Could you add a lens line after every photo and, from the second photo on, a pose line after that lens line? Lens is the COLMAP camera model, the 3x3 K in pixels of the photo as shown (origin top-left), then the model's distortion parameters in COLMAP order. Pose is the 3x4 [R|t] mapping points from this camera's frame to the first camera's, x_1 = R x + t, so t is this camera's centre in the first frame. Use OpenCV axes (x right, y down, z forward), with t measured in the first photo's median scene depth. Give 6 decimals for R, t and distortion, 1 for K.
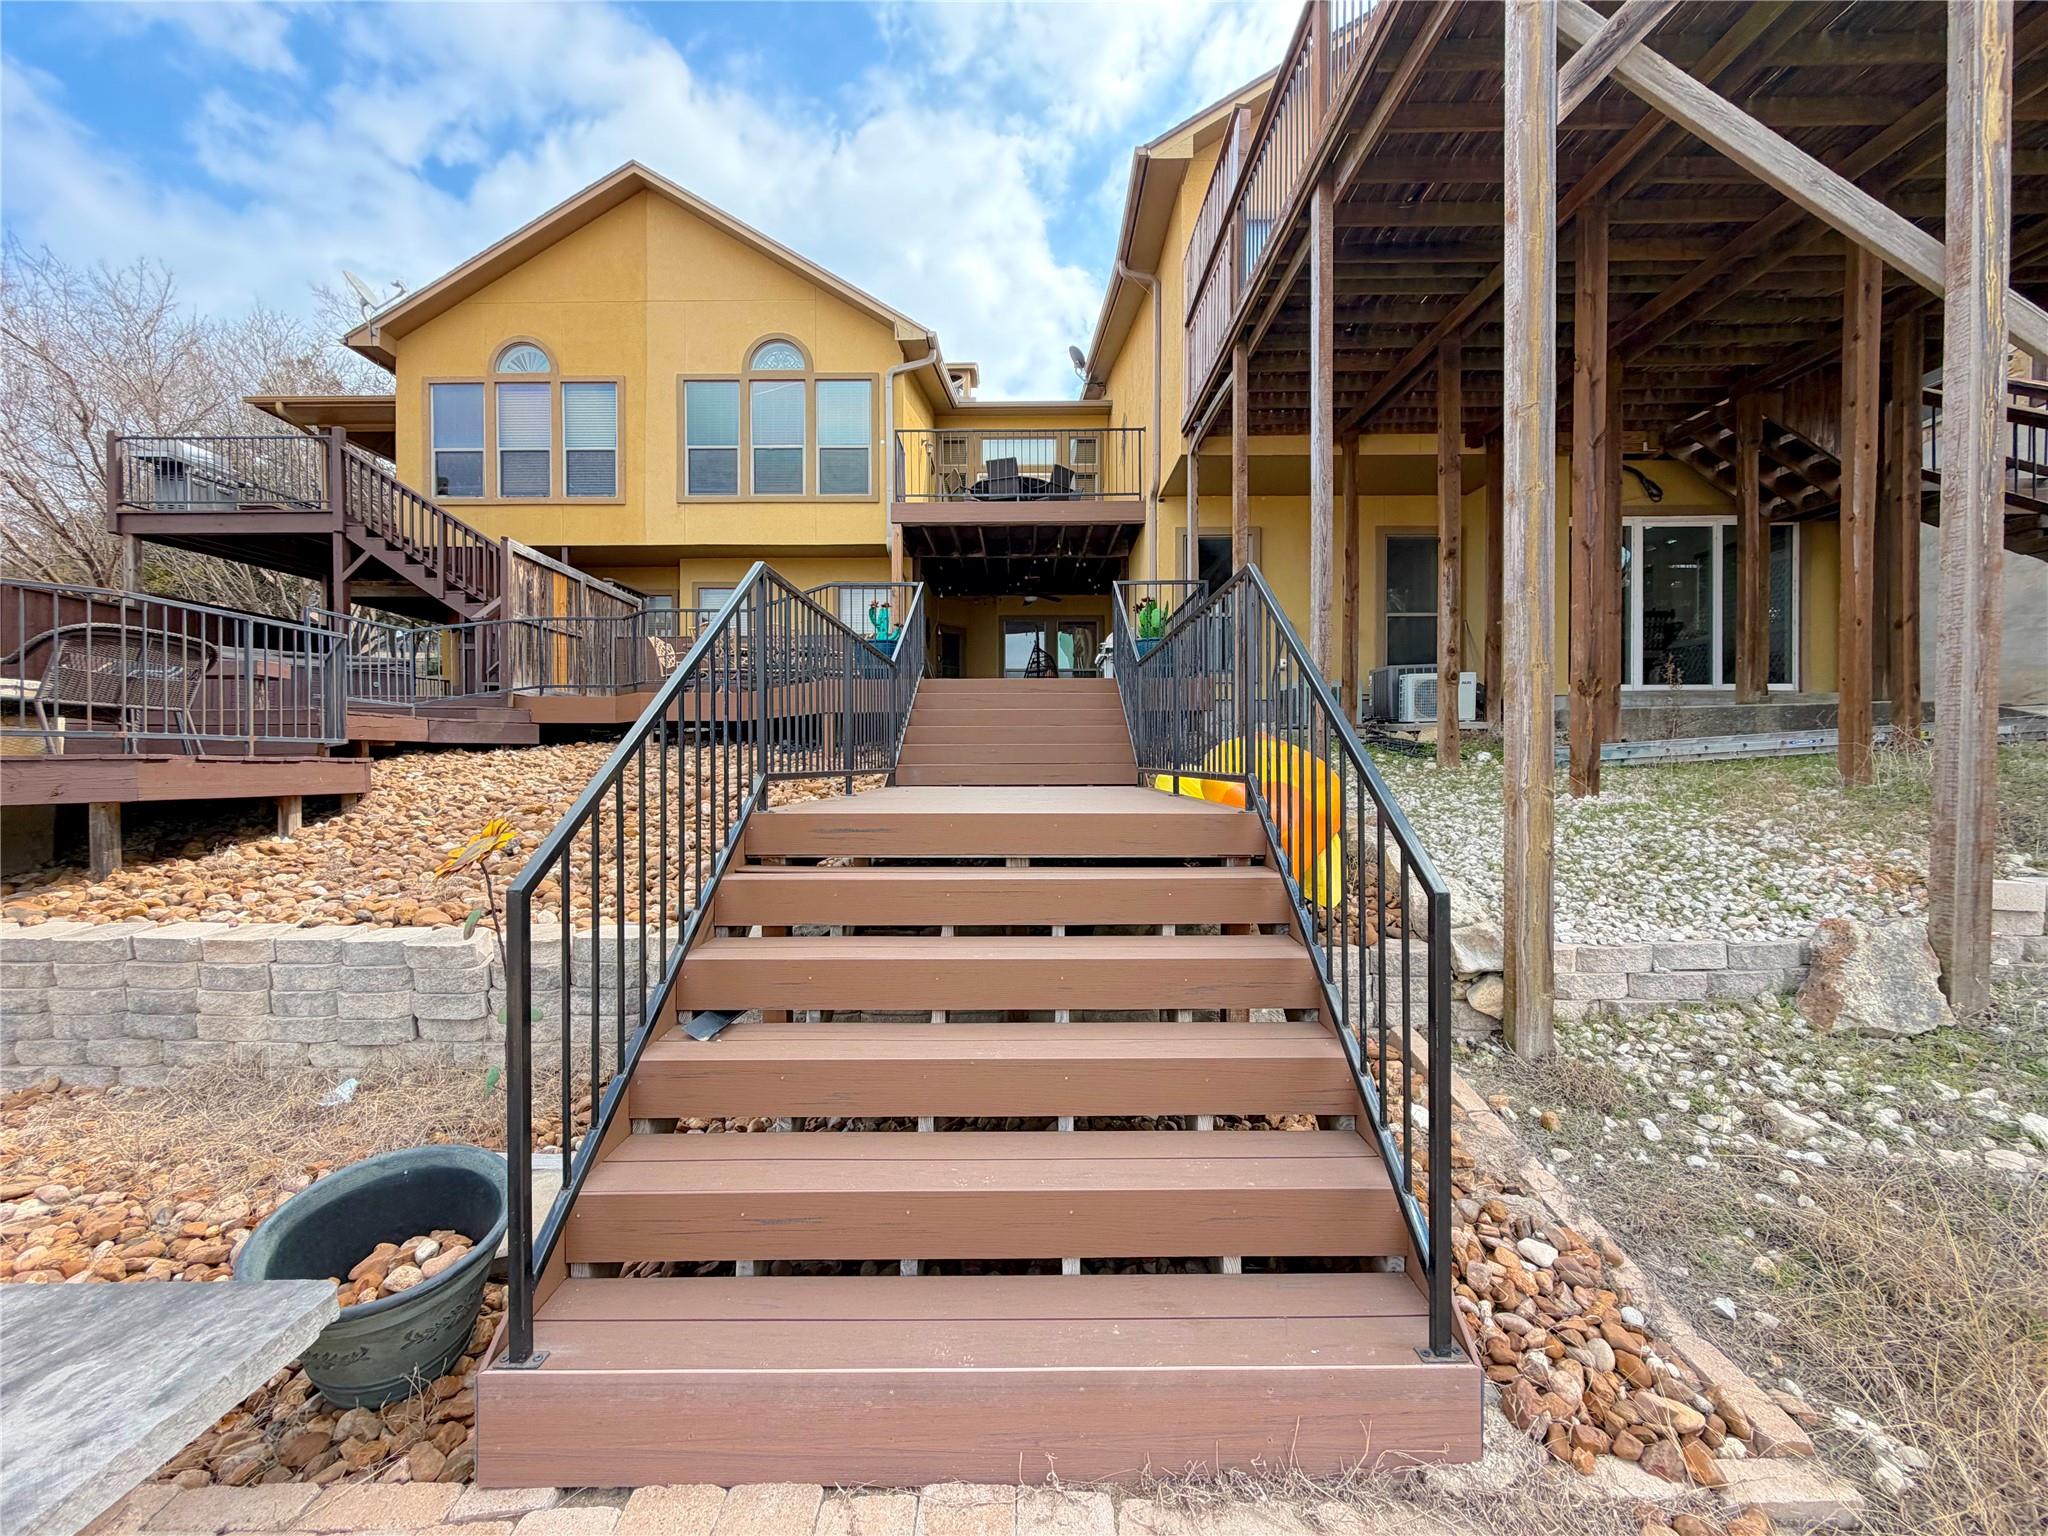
lens RADIAL K [[811.0, 0, 1005.0], [0, 811.0, 765.3], [0, 0, 1]] dist [0.001716, 0.000472]
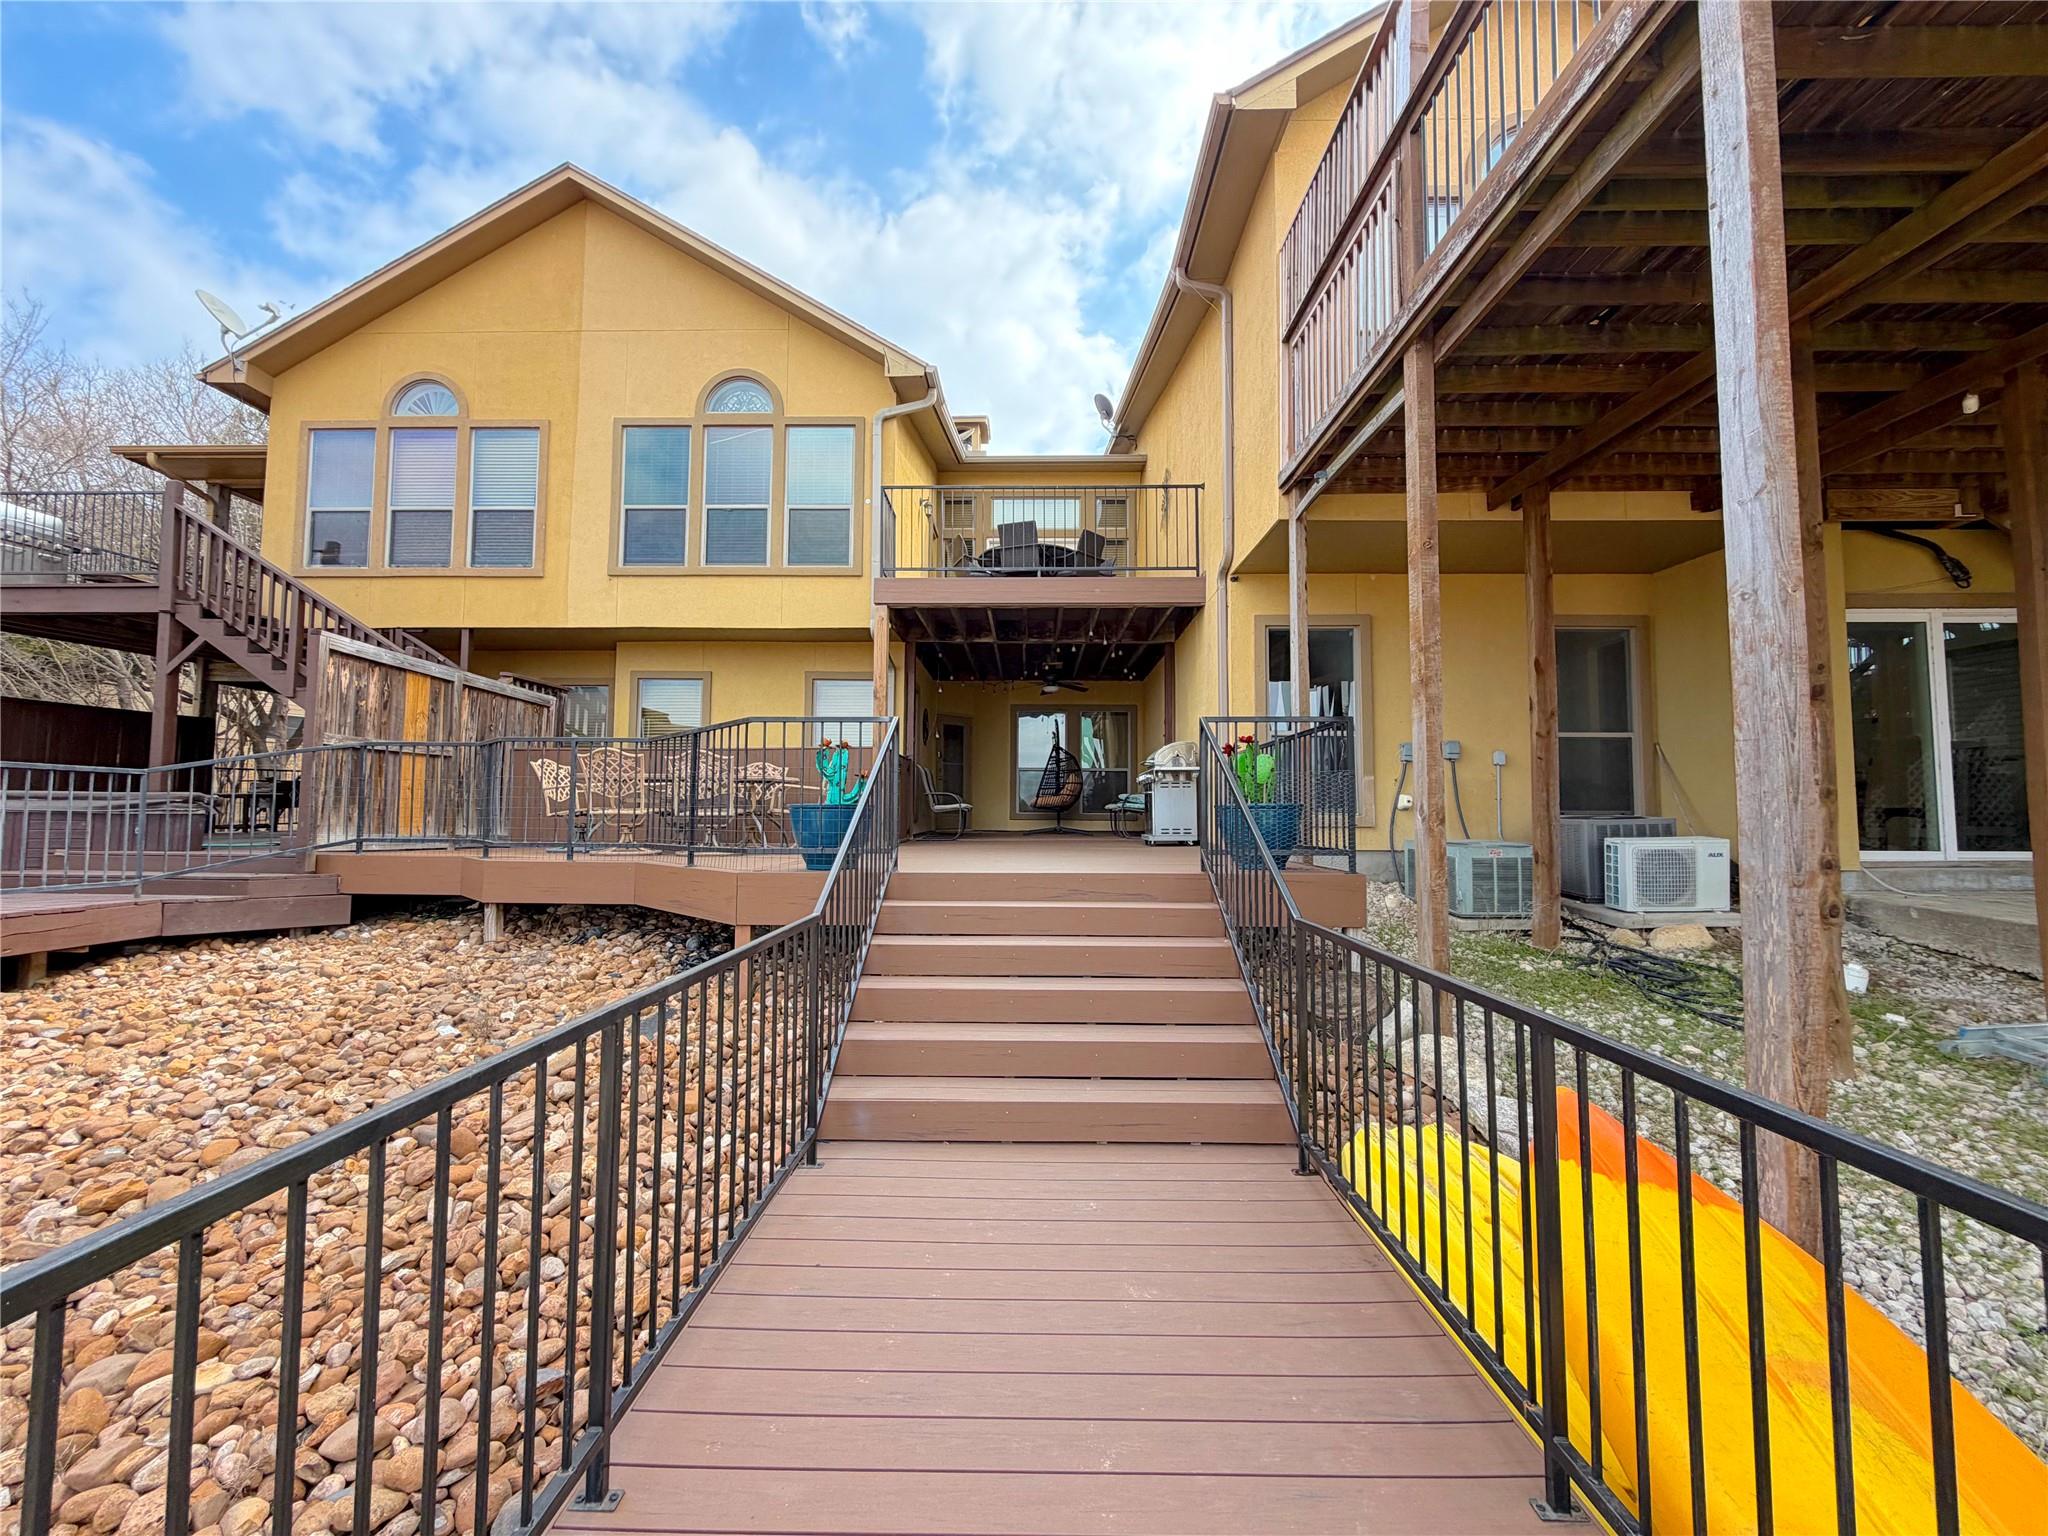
lens RADIAL K [[811.0, 0, 1032.2], [0, 811.0, 765.4], [0, 0, 1]] dist [0.001716, 0.000472]
pose [[0.999973, 0.004078, -0.006104, 0.016069], [-0.004448, 0.998072, -0.061902, -0.091875], [0.005840, 0.061928, 0.998064, 0.224838]]
